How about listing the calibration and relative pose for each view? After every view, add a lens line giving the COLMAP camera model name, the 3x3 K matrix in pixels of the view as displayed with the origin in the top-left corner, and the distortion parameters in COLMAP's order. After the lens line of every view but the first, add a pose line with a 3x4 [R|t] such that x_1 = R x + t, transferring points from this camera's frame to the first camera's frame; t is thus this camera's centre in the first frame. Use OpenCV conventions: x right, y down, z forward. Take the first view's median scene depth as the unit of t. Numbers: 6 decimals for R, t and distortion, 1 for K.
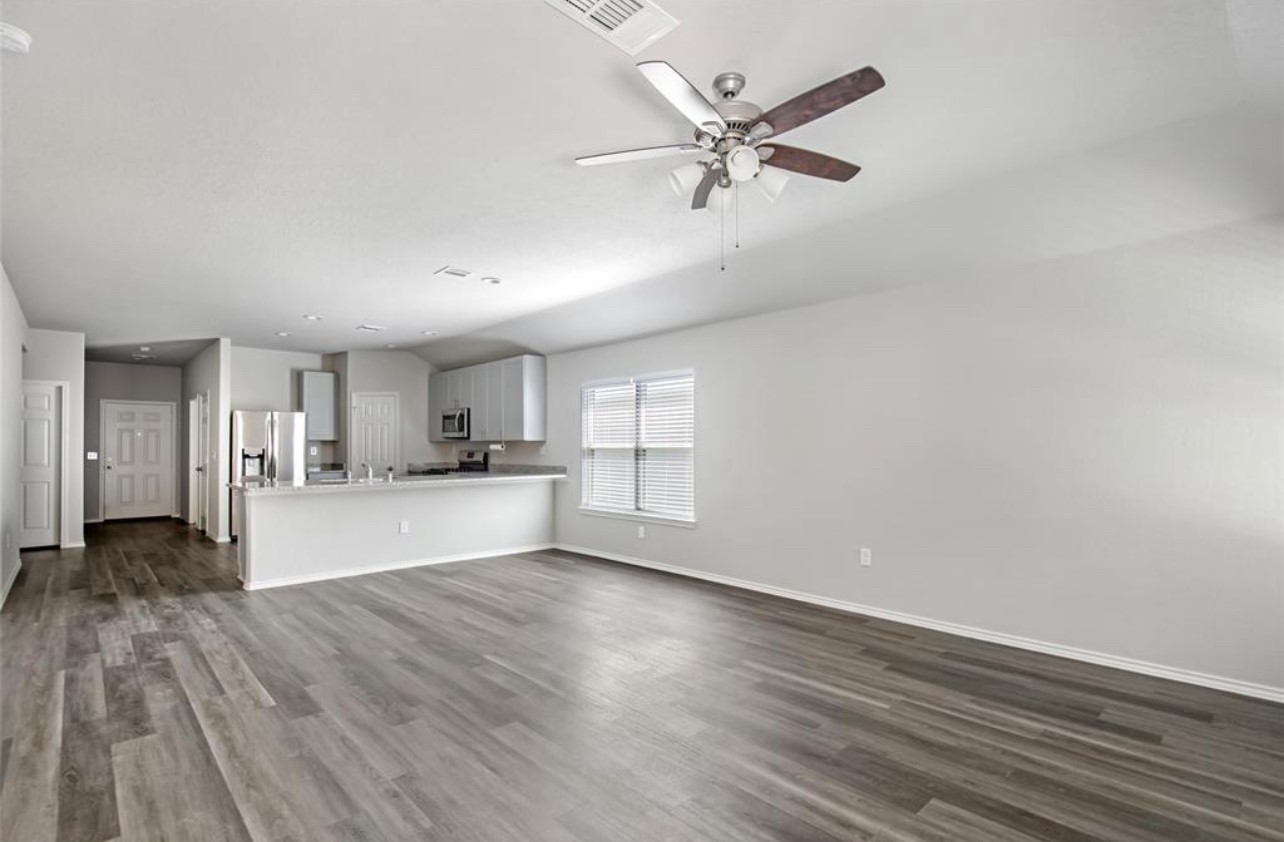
lens RADIAL K [[601.4, 0, 666.7], [0, 601.4, 440.6], [0, 0, 1]] dist [-0.010832, 0.000190]
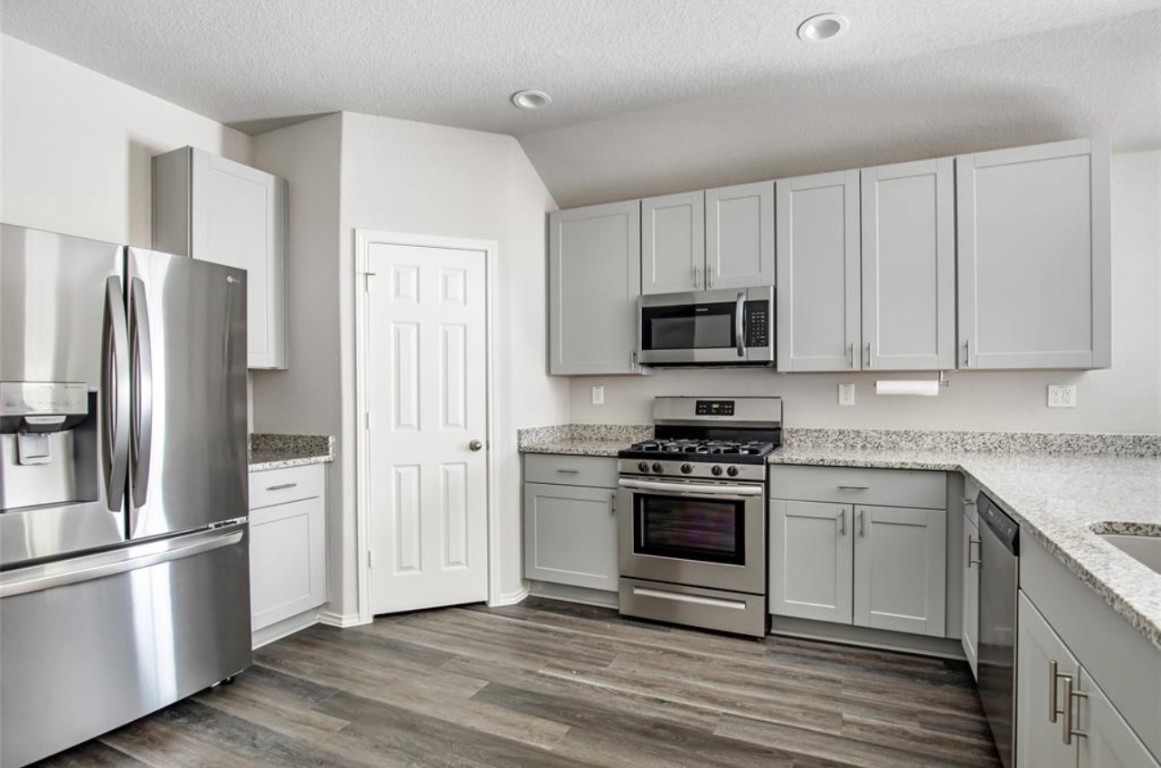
lens RADIAL K [[561.2, 0, 640.8], [0, 561.2, 395.3], [0, 0, 1]] dist [-0.030024, 0.000492]
pose [[0.919424, -0.004243, 0.393245, -0.500272], [-0.002490, 0.999859, 0.016610, 0.009517], [-0.393260, -0.016251, 0.919284, 0.638564]]
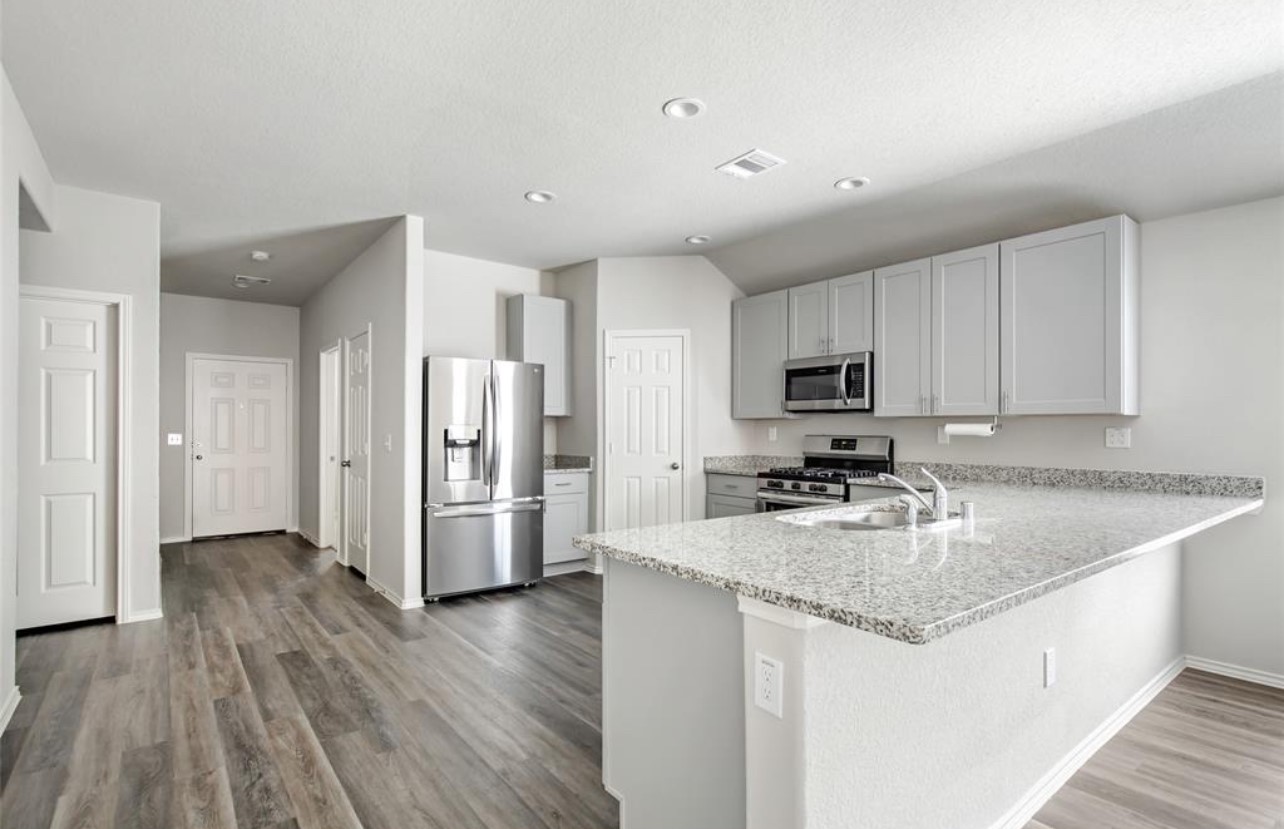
lens RADIAL K [[617.5, 0, 676.1], [0, 617.5, 431.5], [0, 0, 1]] dist [-0.002997, -0.000378]
pose [[0.996404, 0.005481, -0.084557, -0.408493], [-0.004368, 0.999901, 0.013342, 0.006614], [0.084622, -0.012925, 0.996329, 0.424236]]
